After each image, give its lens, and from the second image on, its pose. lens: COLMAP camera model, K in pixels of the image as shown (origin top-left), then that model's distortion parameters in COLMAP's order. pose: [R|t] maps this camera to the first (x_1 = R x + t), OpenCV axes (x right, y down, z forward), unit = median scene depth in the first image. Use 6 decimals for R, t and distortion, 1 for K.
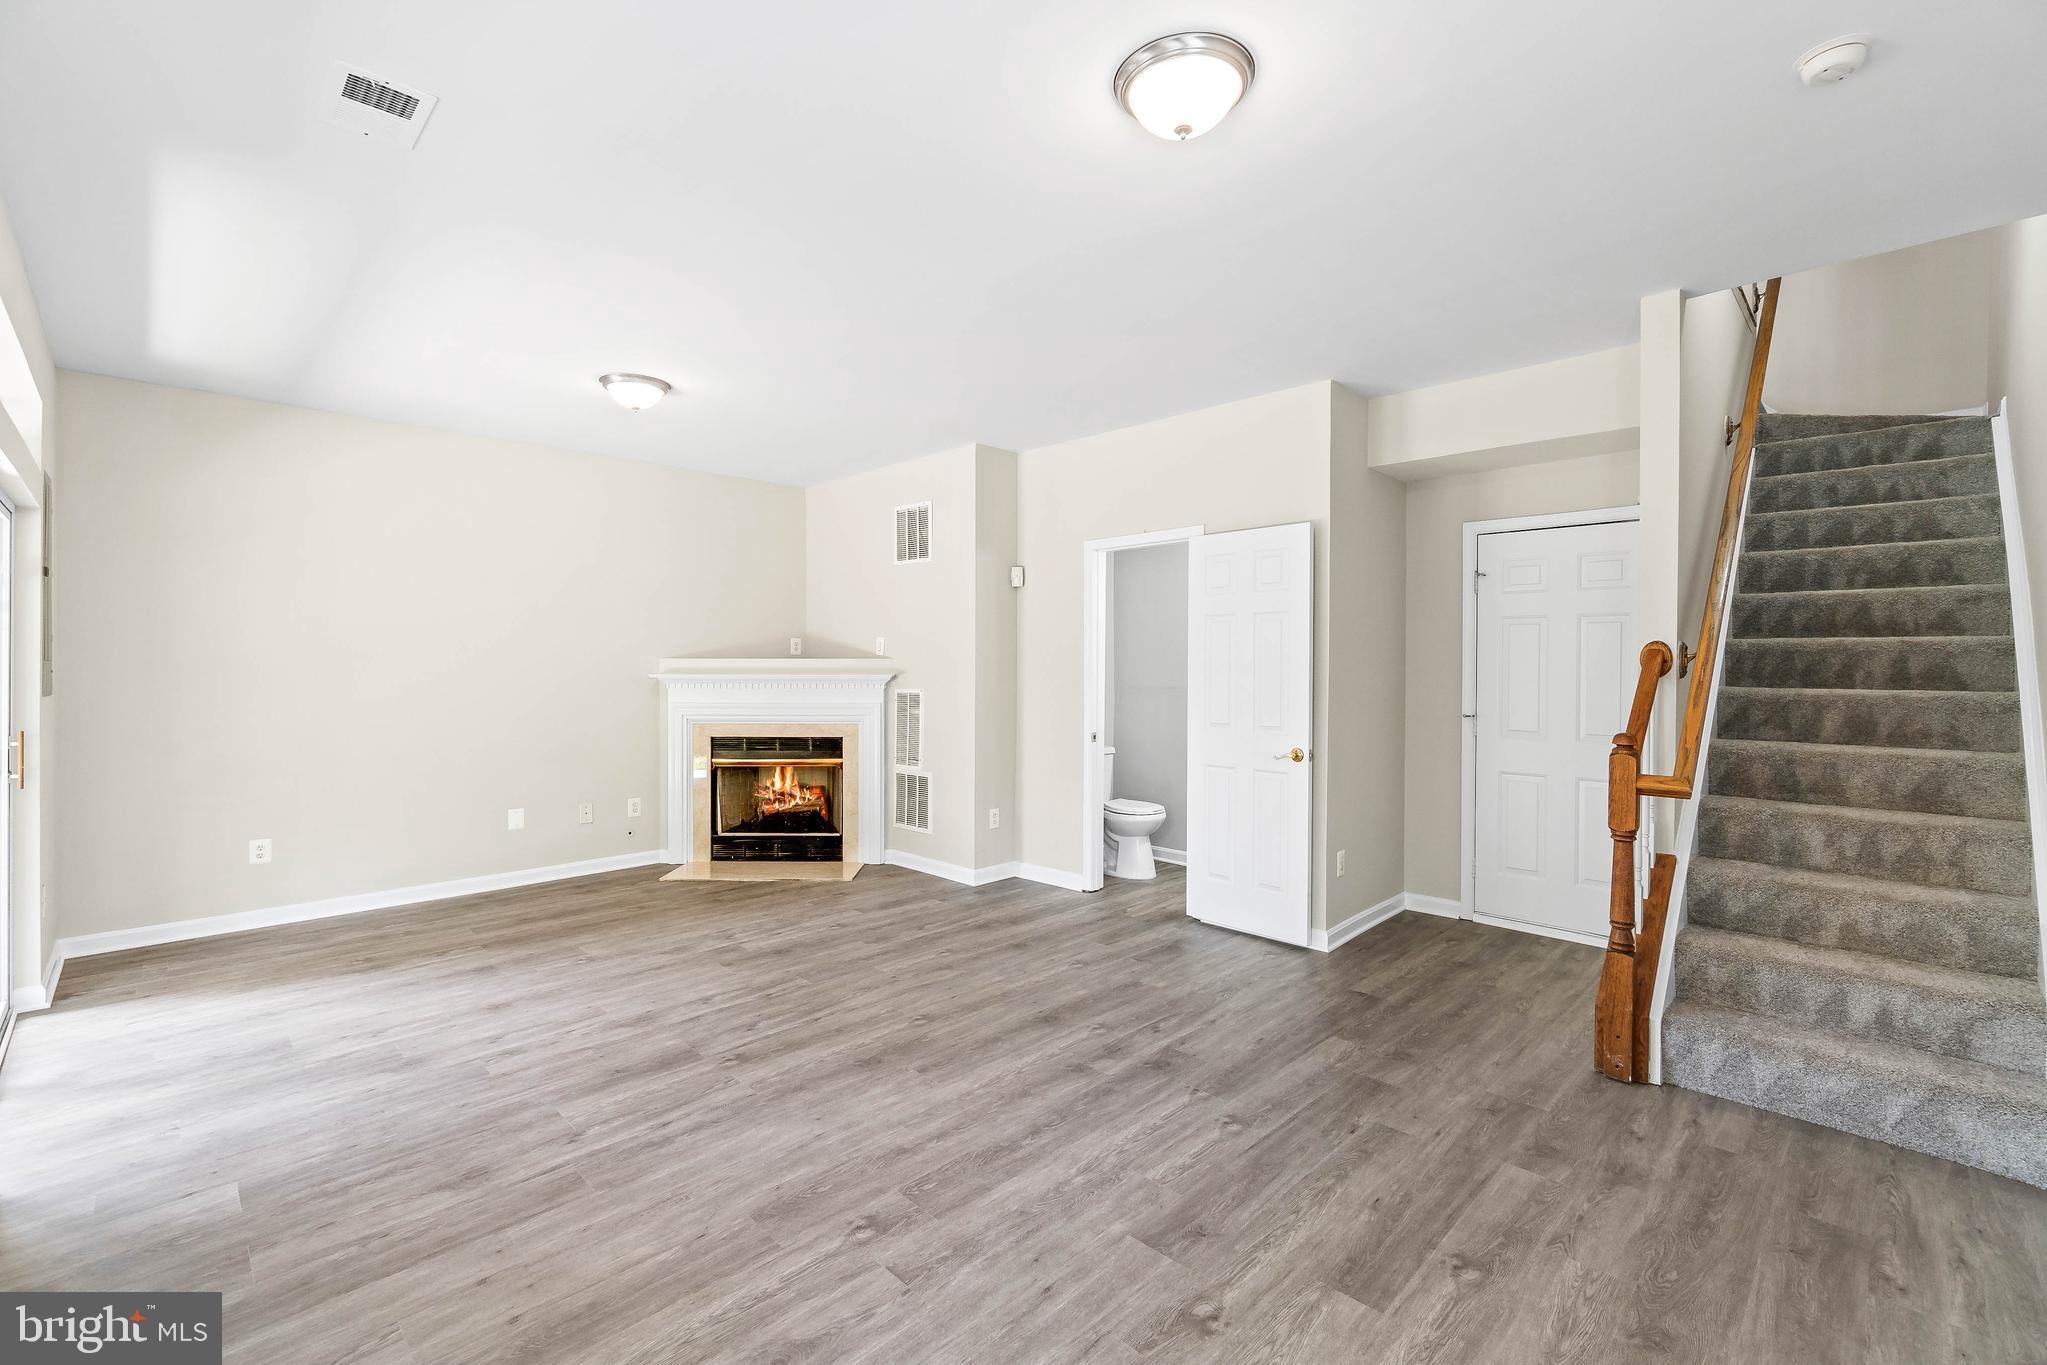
lens RADIAL K [[867.7, 0, 1019.3], [0, 867.7, 669.4], [0, 0, 1]] dist [-0.000206, 0.000125]
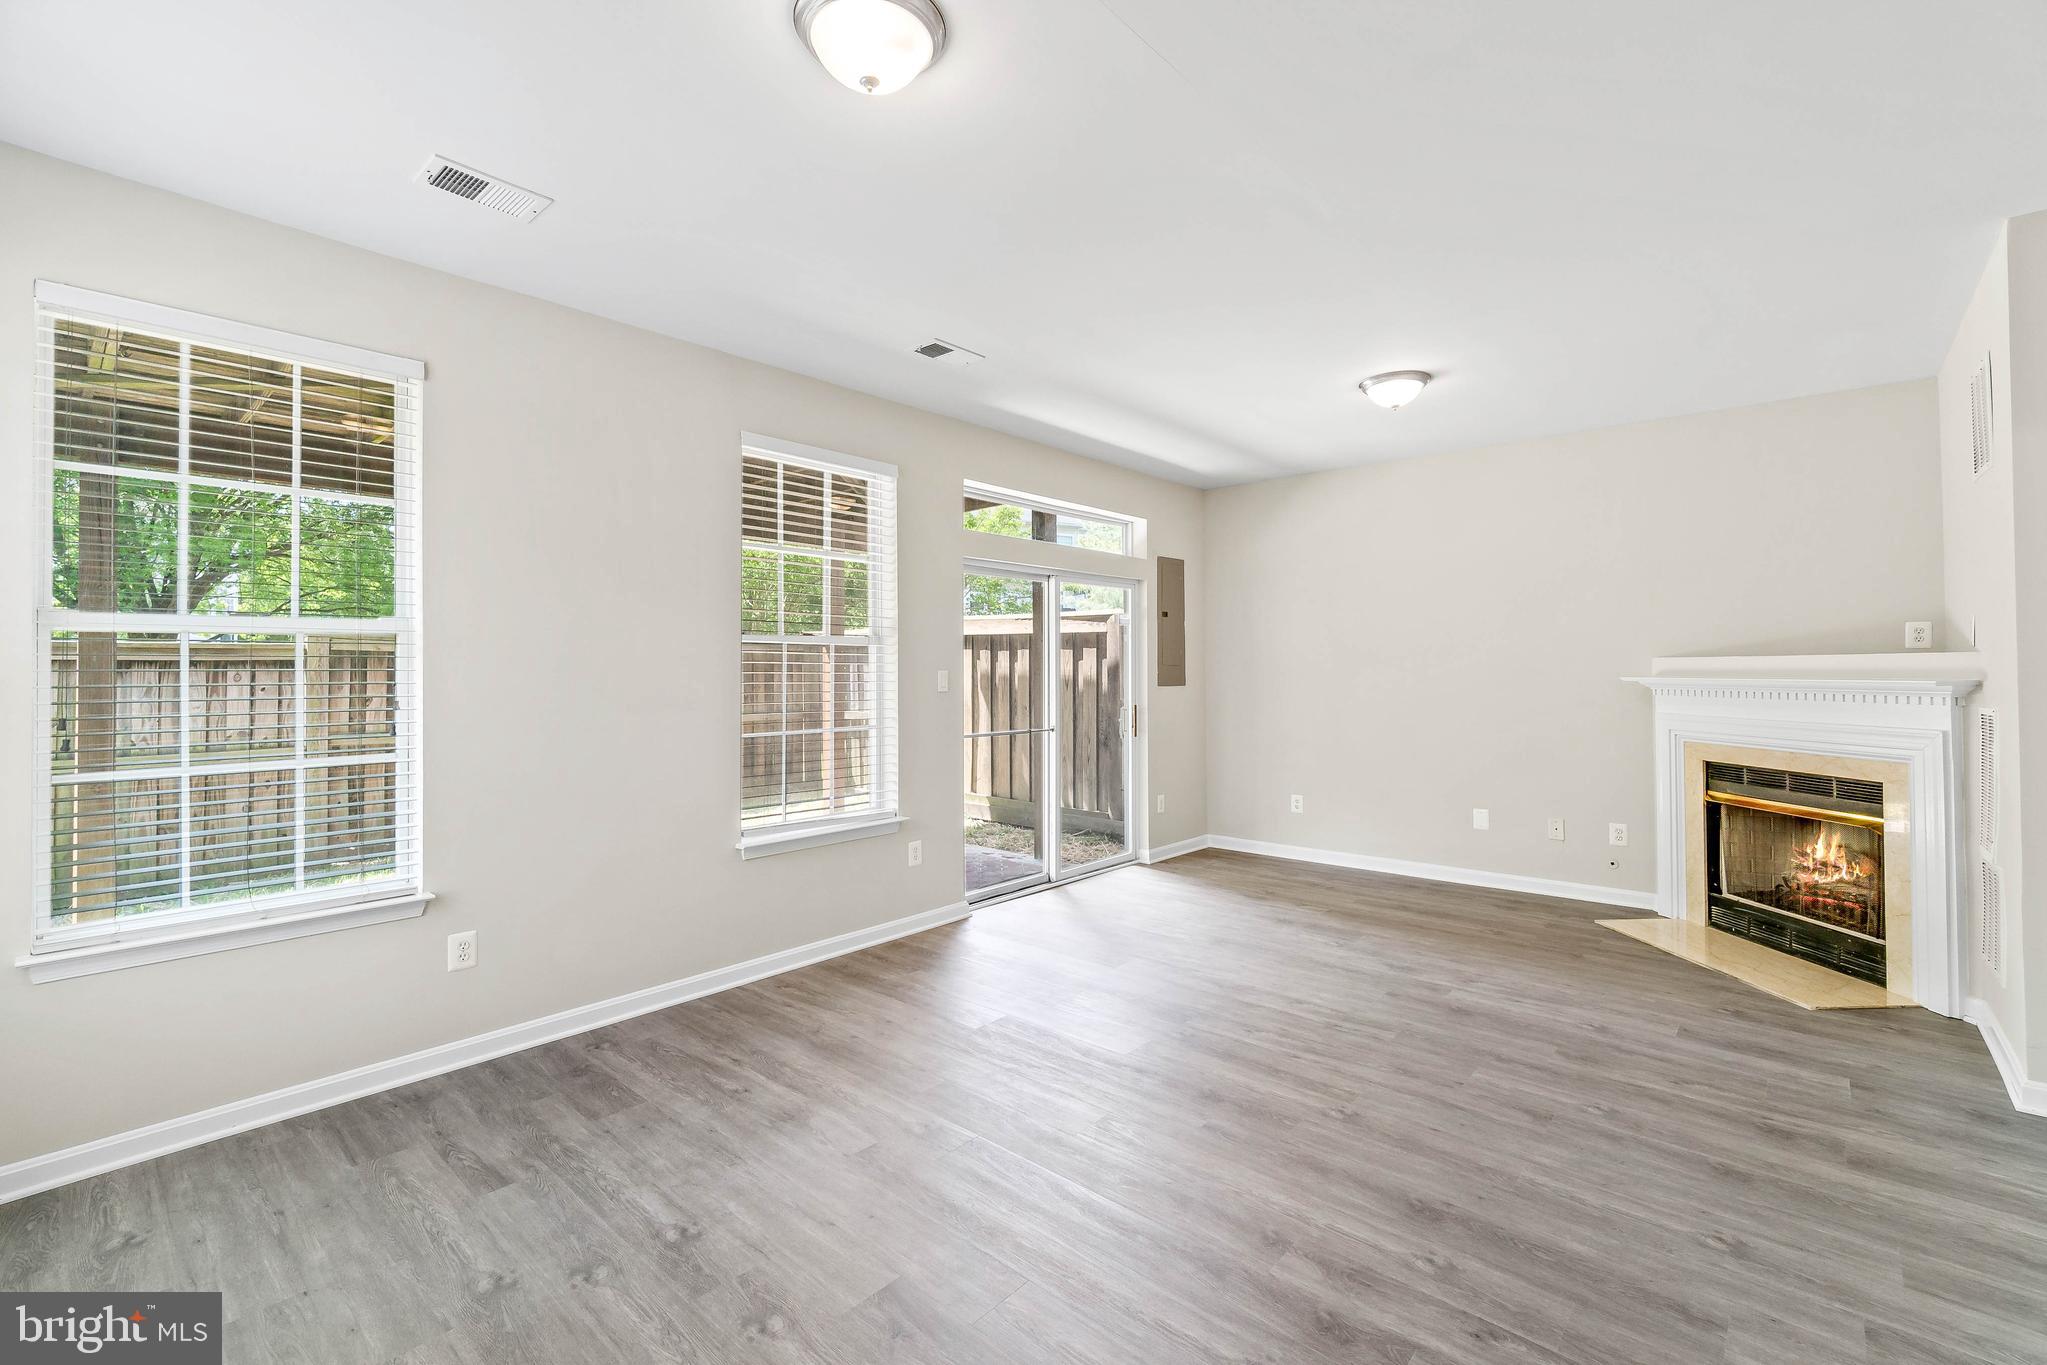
lens RADIAL K [[891.9, 0, 1042.6], [0, 891.9, 661.9], [0, 0, 1]] dist [-0.001074, 0.000090]
pose [[0.070378, -0.012187, -0.997446, 0.526210], [-0.001656, 0.999923, -0.012334, 0.003560], [0.997519, 0.002520, 0.070353, 0.520723]]
